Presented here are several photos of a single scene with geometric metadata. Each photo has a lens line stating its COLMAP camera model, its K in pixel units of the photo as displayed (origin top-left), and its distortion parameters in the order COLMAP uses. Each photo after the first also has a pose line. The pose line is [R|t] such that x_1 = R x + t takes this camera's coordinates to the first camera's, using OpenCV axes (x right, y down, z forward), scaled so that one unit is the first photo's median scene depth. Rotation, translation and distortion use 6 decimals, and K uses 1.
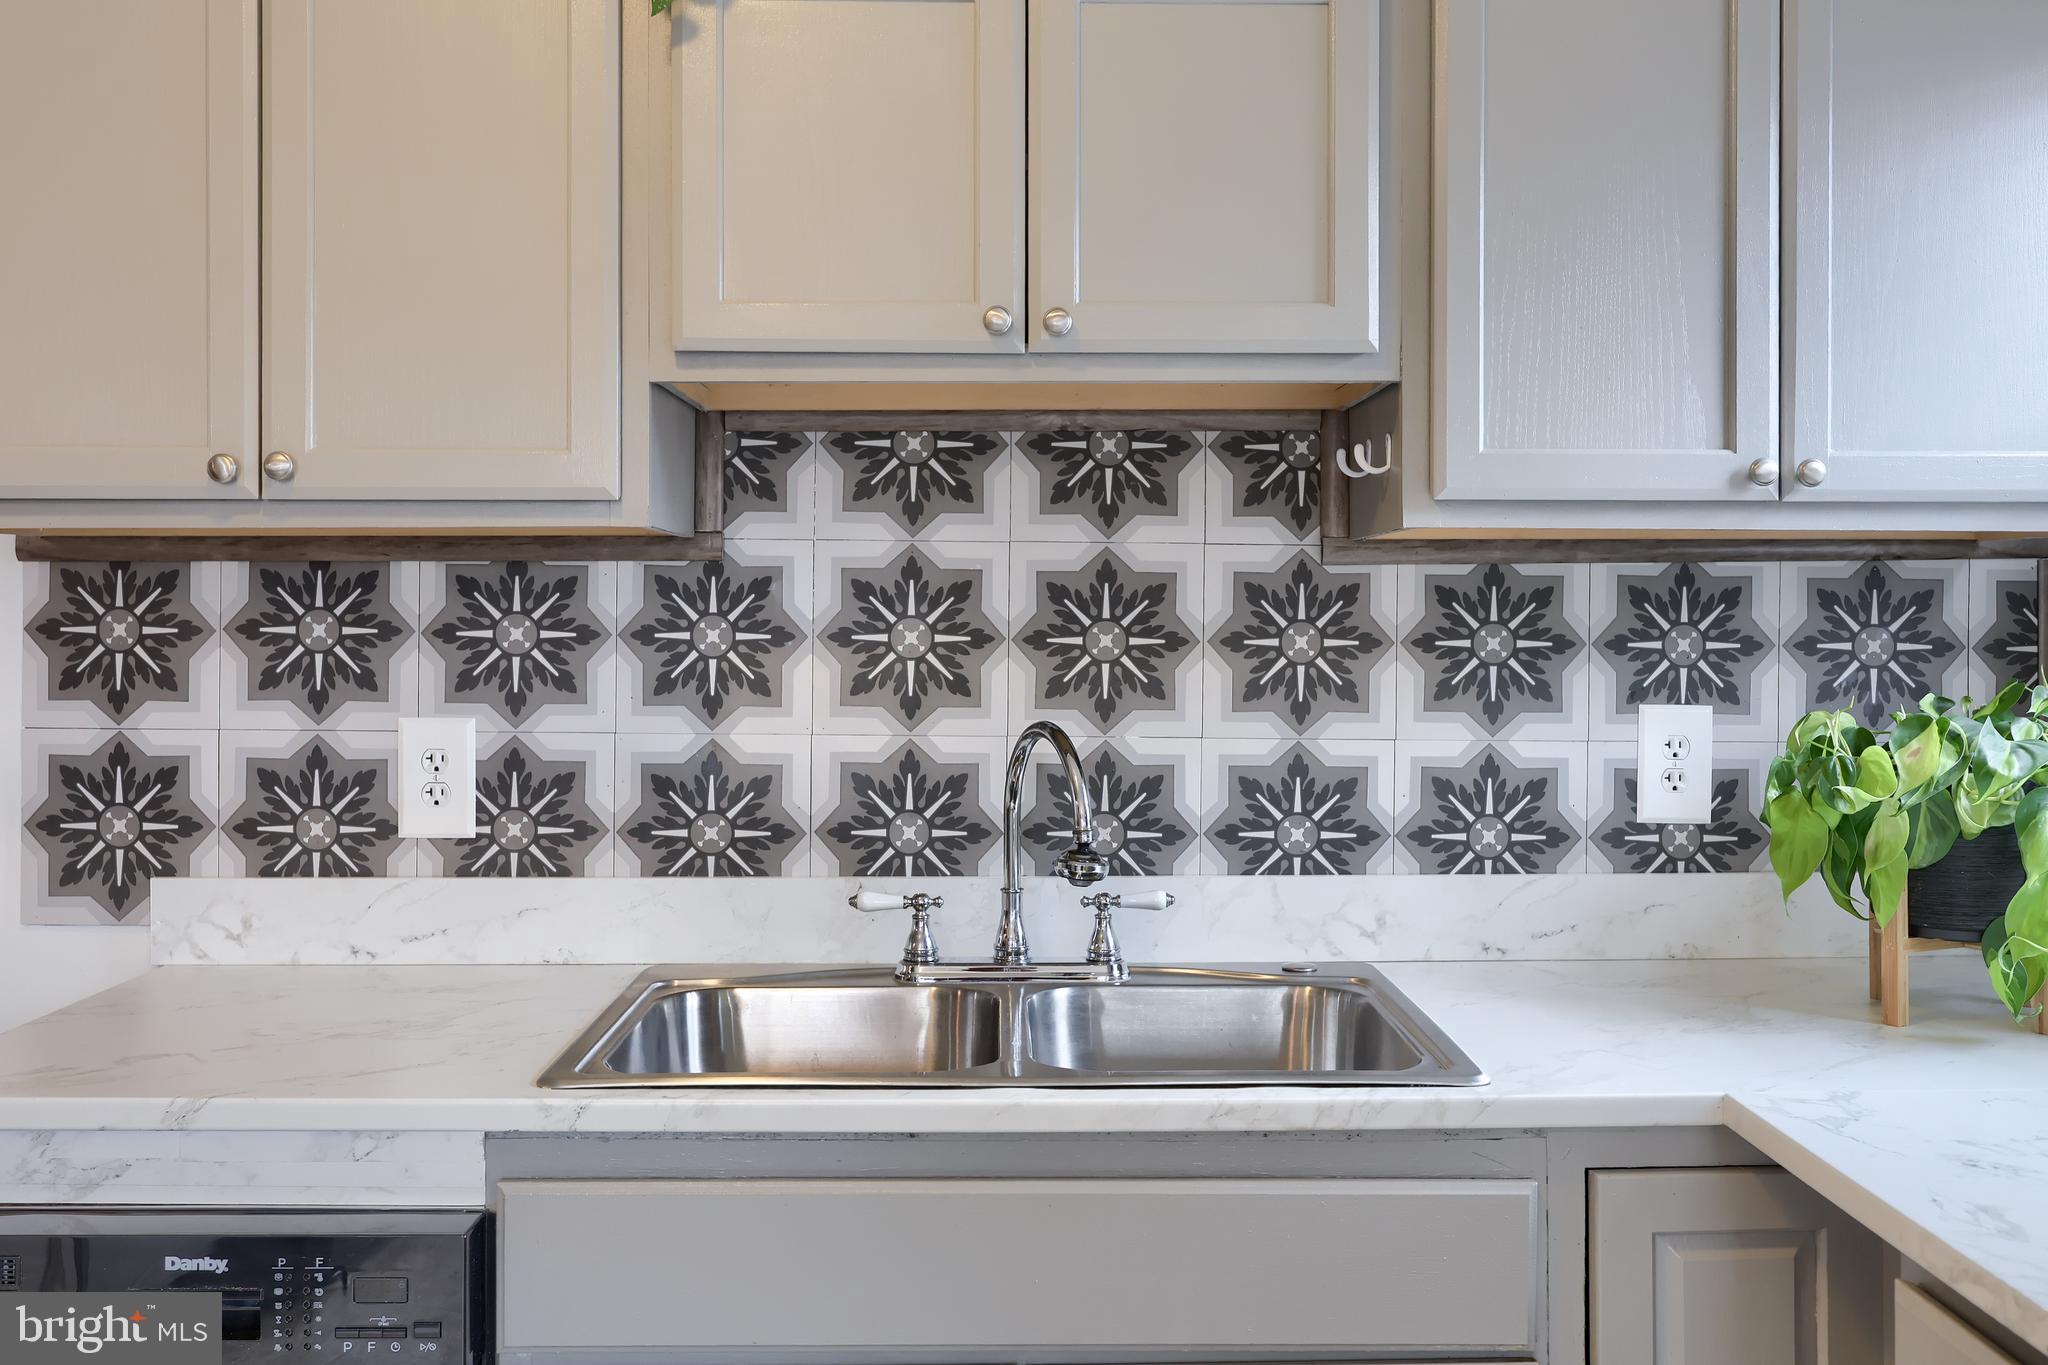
lens RADIAL K [[1950.3, 0, 1044.1], [0, 1950.3, 616.2], [0, 0, 1]] dist [-0.005419, -0.003678]
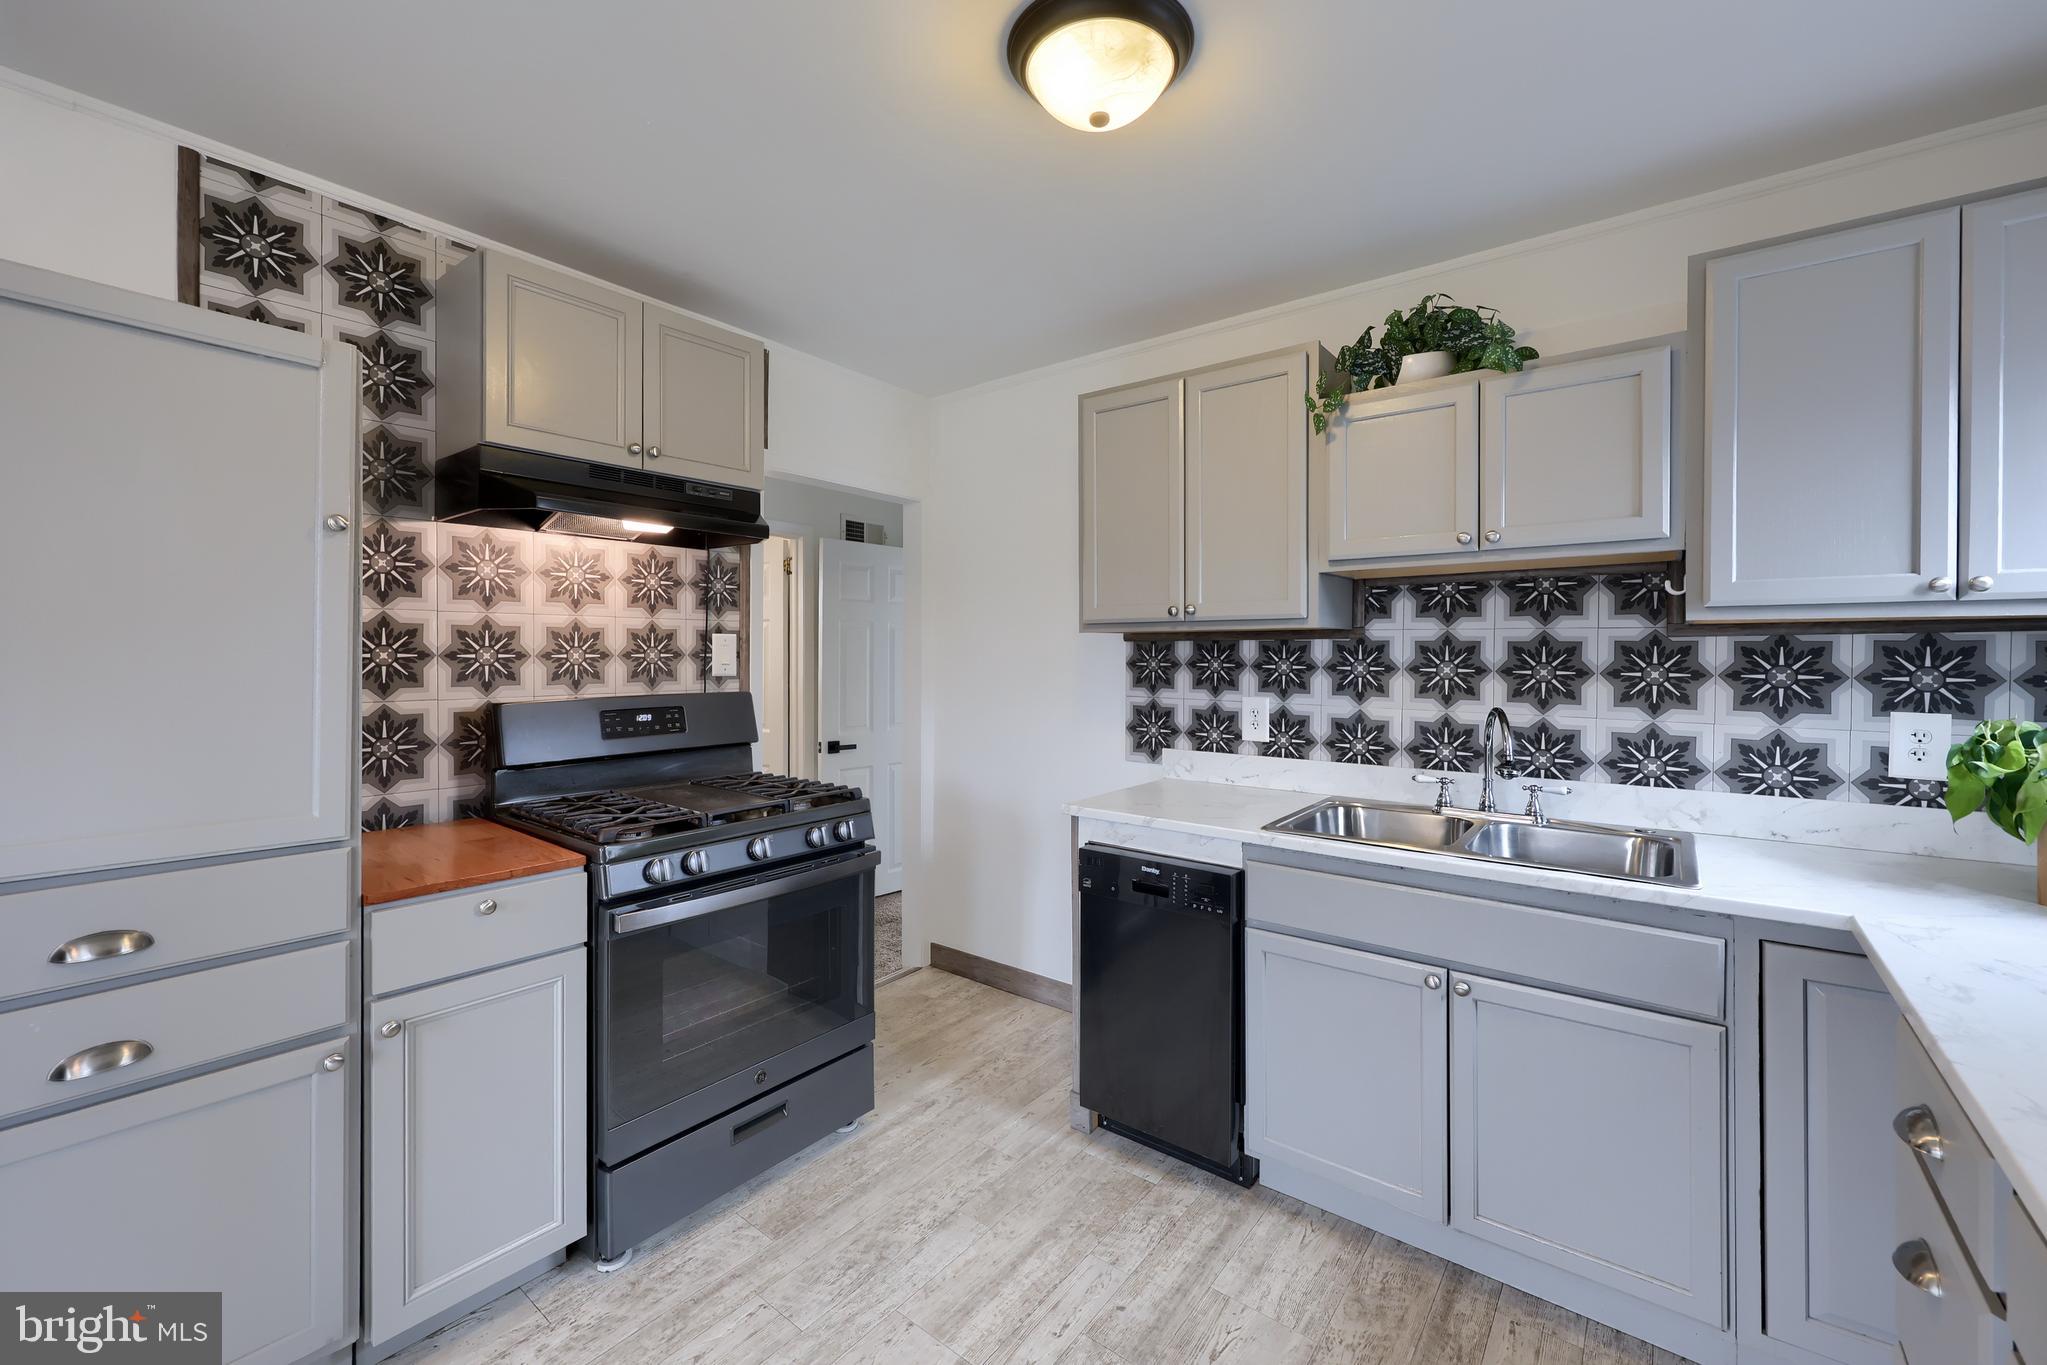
lens RADIAL K [[831.4, 0, 1014.2], [0, 831.4, 660.2], [0, 0, 1]] dist [-0.002874, -0.000279]
pose [[0.769599, 0.004753, -0.638509, 0.172127], [0.001707, 0.999953, 0.009502, -0.011456], [0.638525, -0.008403, 0.769555, -0.113250]]
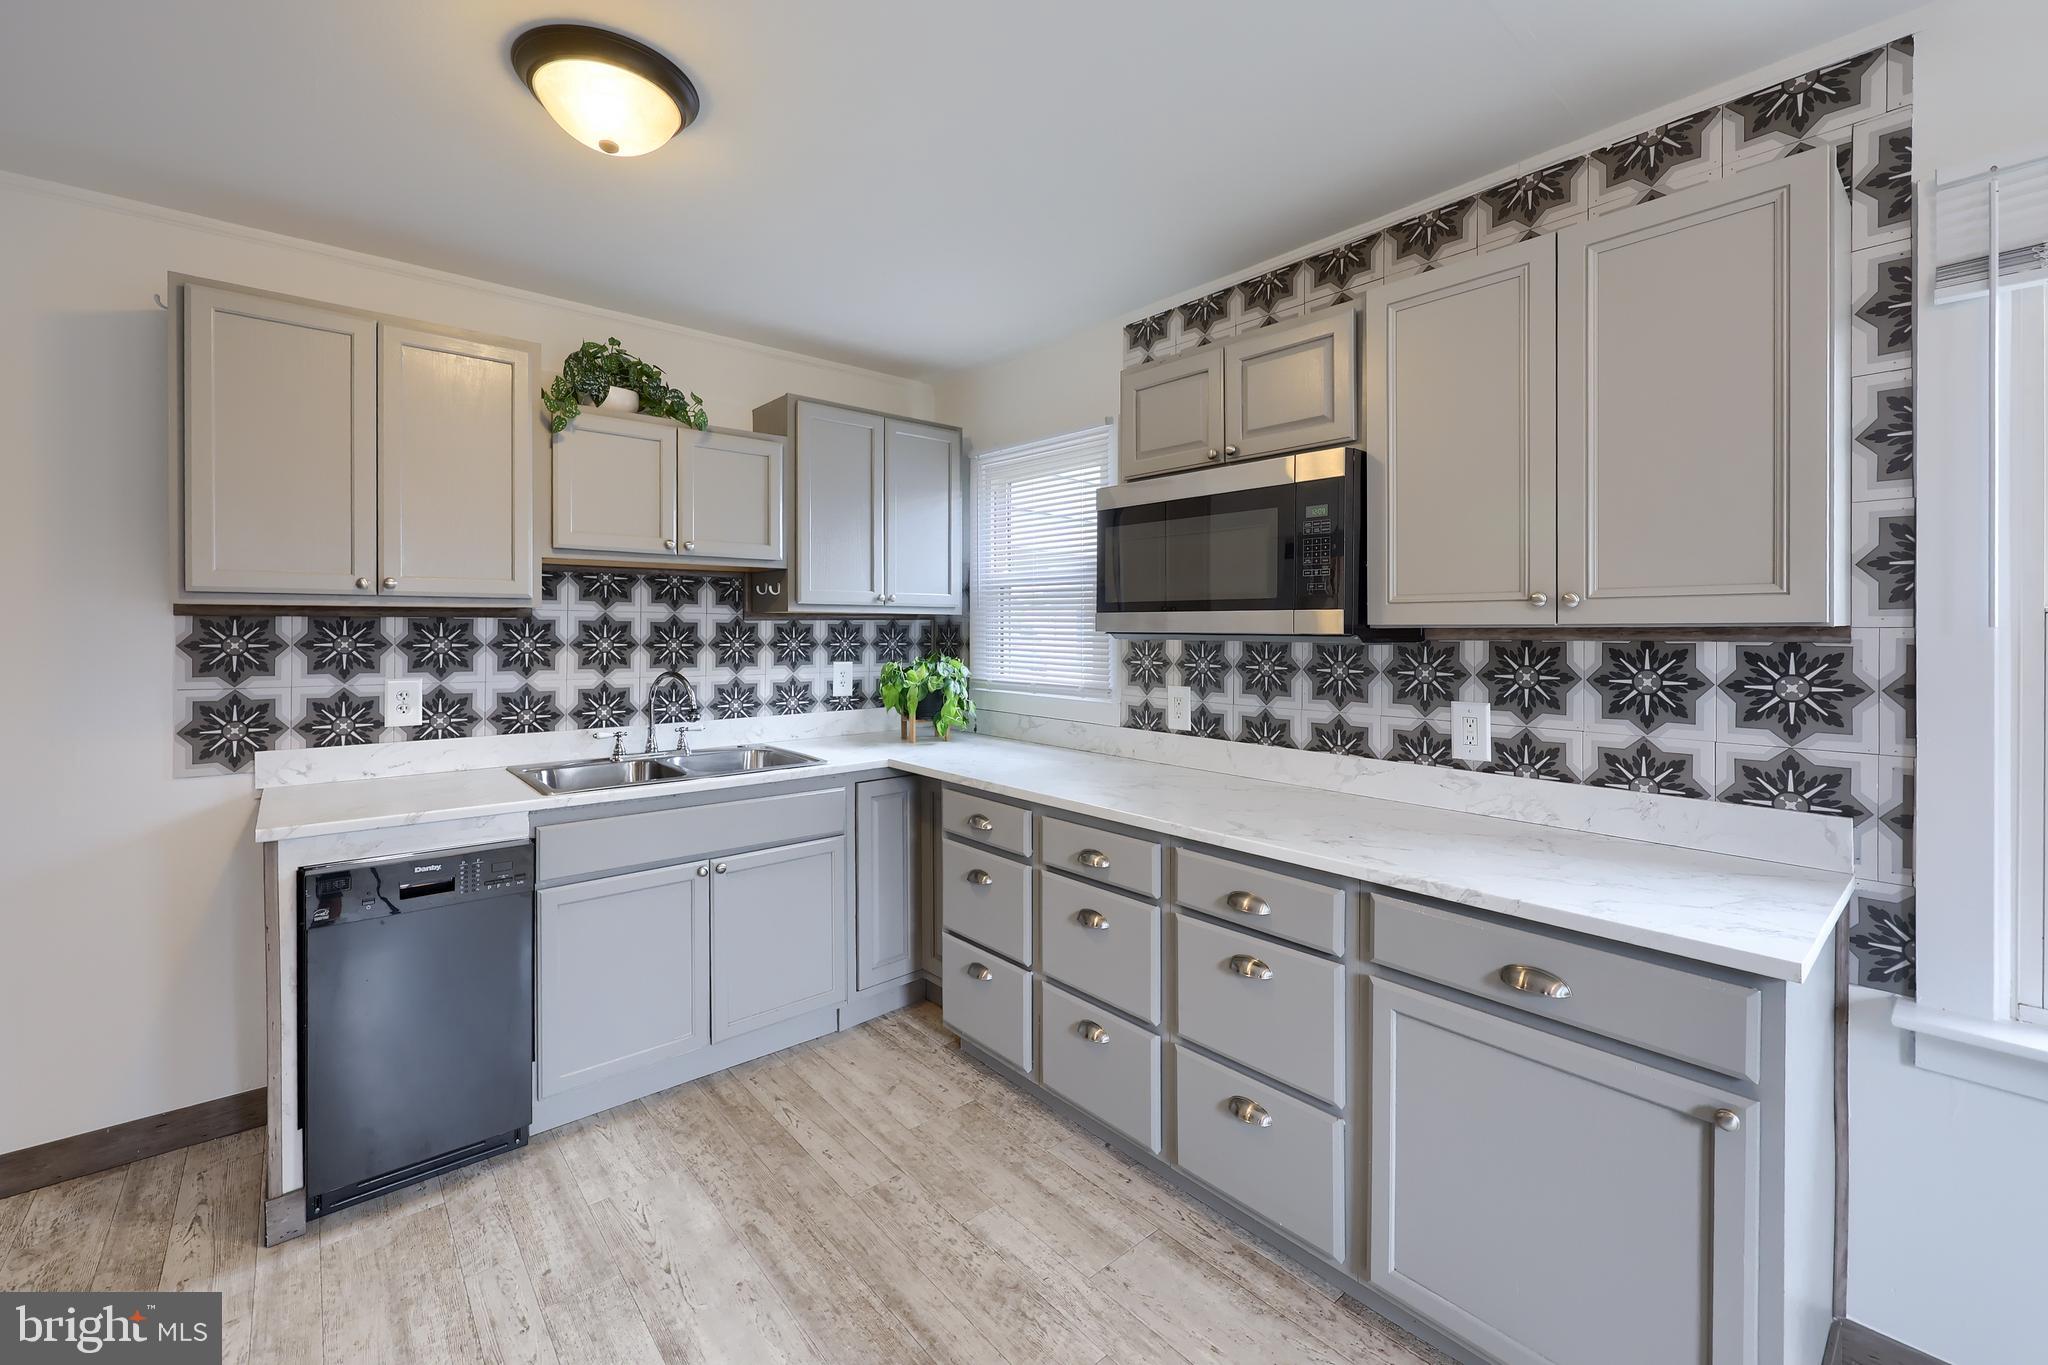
lens RADIAL K [[844.5, 0, 1018.5], [0, 844.5, 637.2], [0, 0, 1]] dist [-0.001189, -0.000113]
pose [[0.773318, -0.006537, 0.633985, -0.387884], [-0.000288, 0.999943, 0.010661, -0.013766], [-0.634019, -0.008427, 0.773272, -0.355369]]
